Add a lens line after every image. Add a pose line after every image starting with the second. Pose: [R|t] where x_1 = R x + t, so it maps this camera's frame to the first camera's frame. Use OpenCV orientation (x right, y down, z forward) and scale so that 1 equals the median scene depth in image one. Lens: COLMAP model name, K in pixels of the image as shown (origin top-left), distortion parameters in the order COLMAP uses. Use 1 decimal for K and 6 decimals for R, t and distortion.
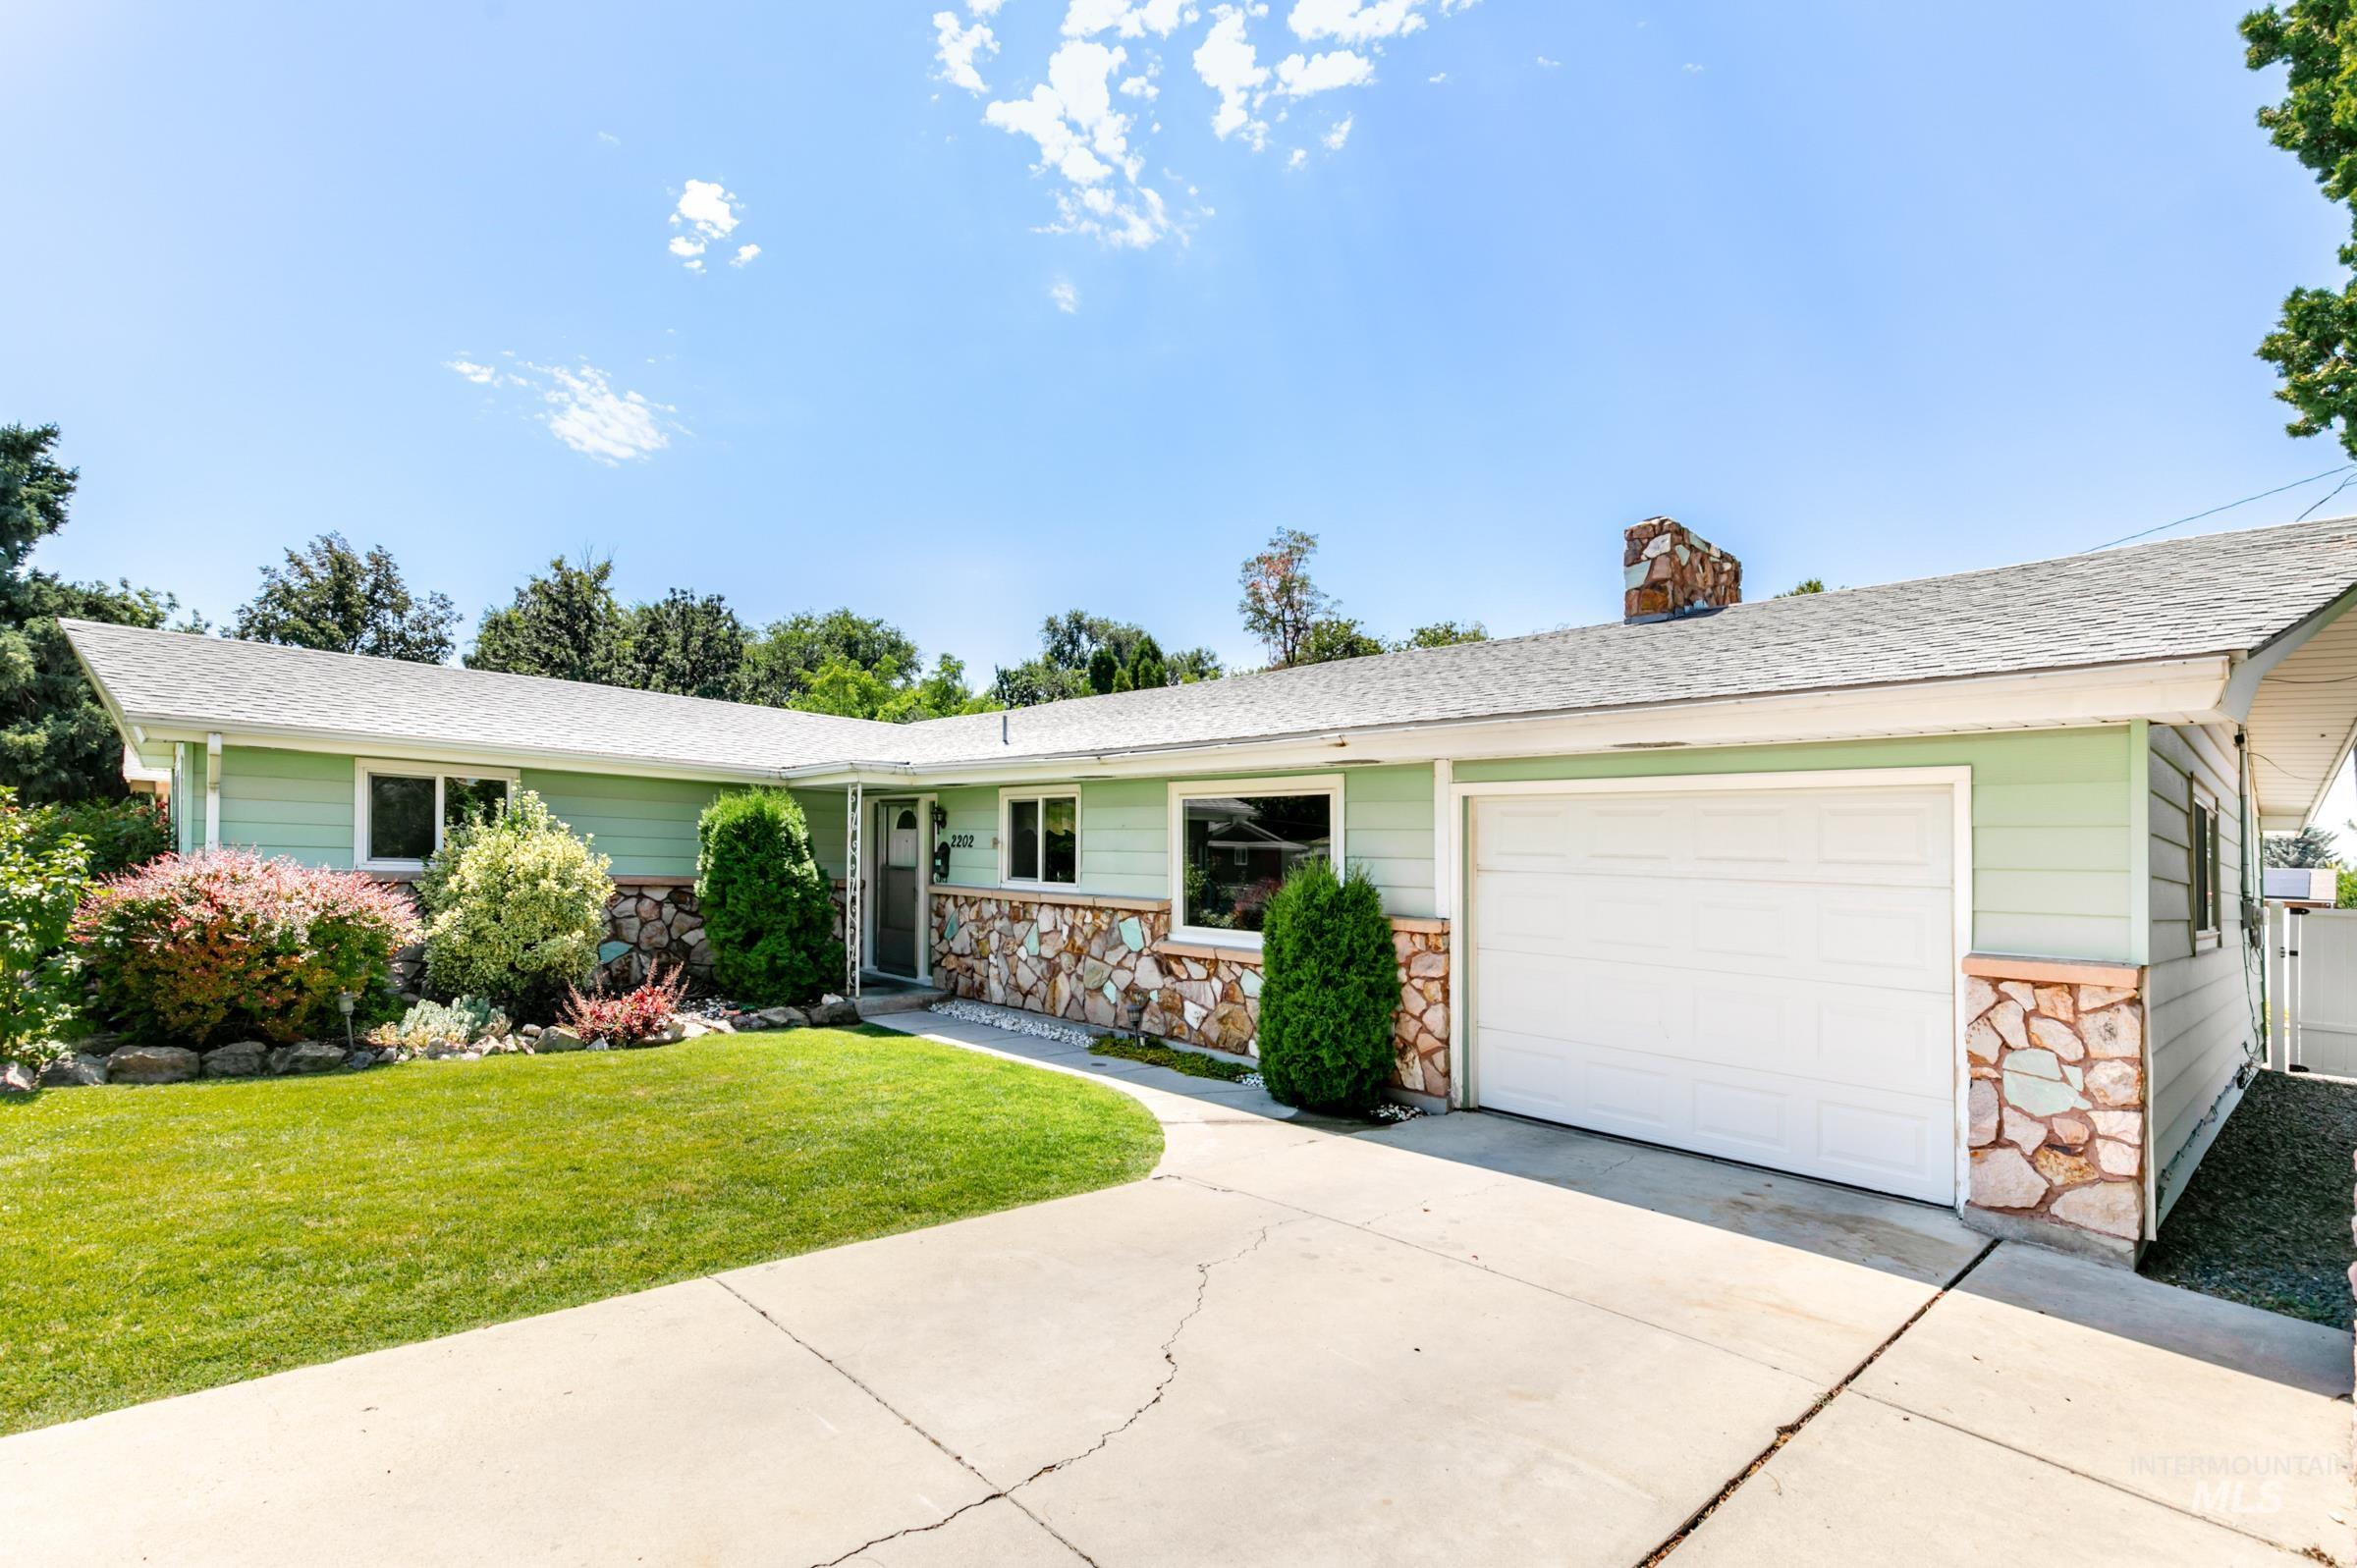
lens RADIAL K [[1082.6, 0, 1219.6], [0, 1082.6, 815.6], [0, 0, 1]] dist [0.008741, -0.000993]
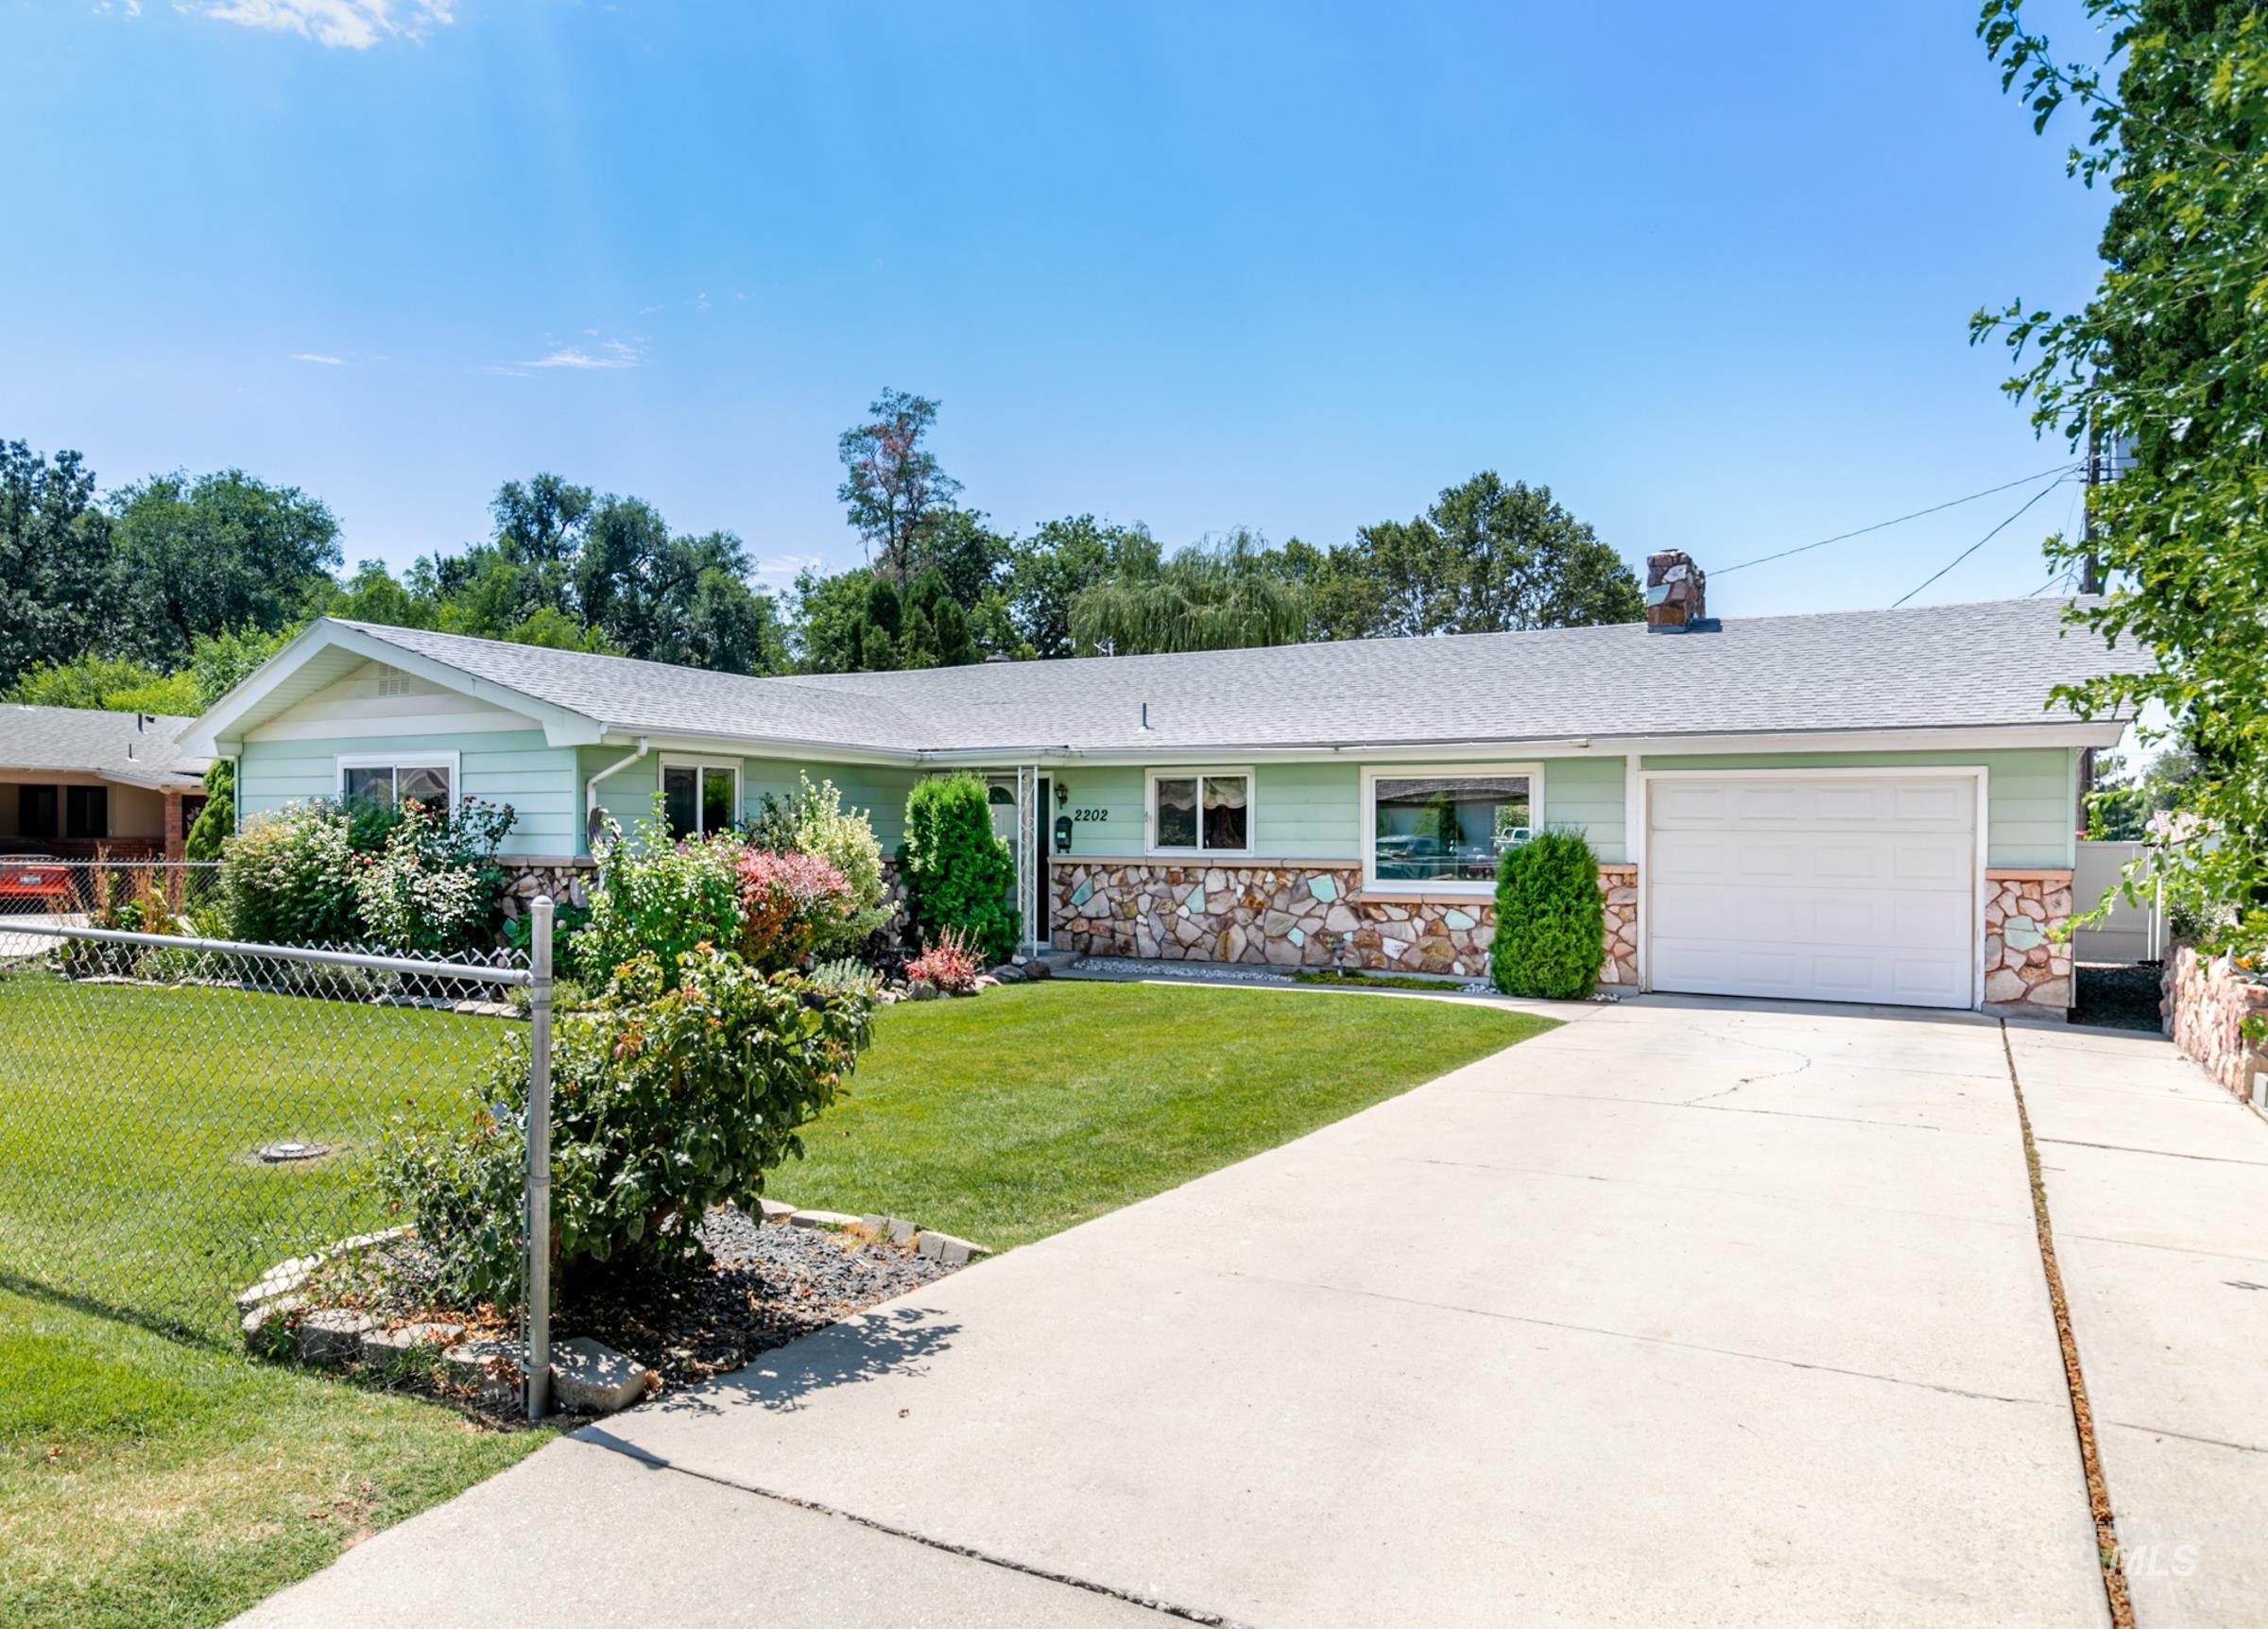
lens RADIAL K [[1443.4, 0, 1132.7], [0, 1443.4, 820.3], [0, 0, 1]] dist [0.009656, -0.000977]
pose [[0.965225, -0.022849, 0.260419, -0.689133], [0.012308, 0.999040, 0.042037, -0.038542], [-0.261130, -0.037370, 0.964580, -0.506282]]
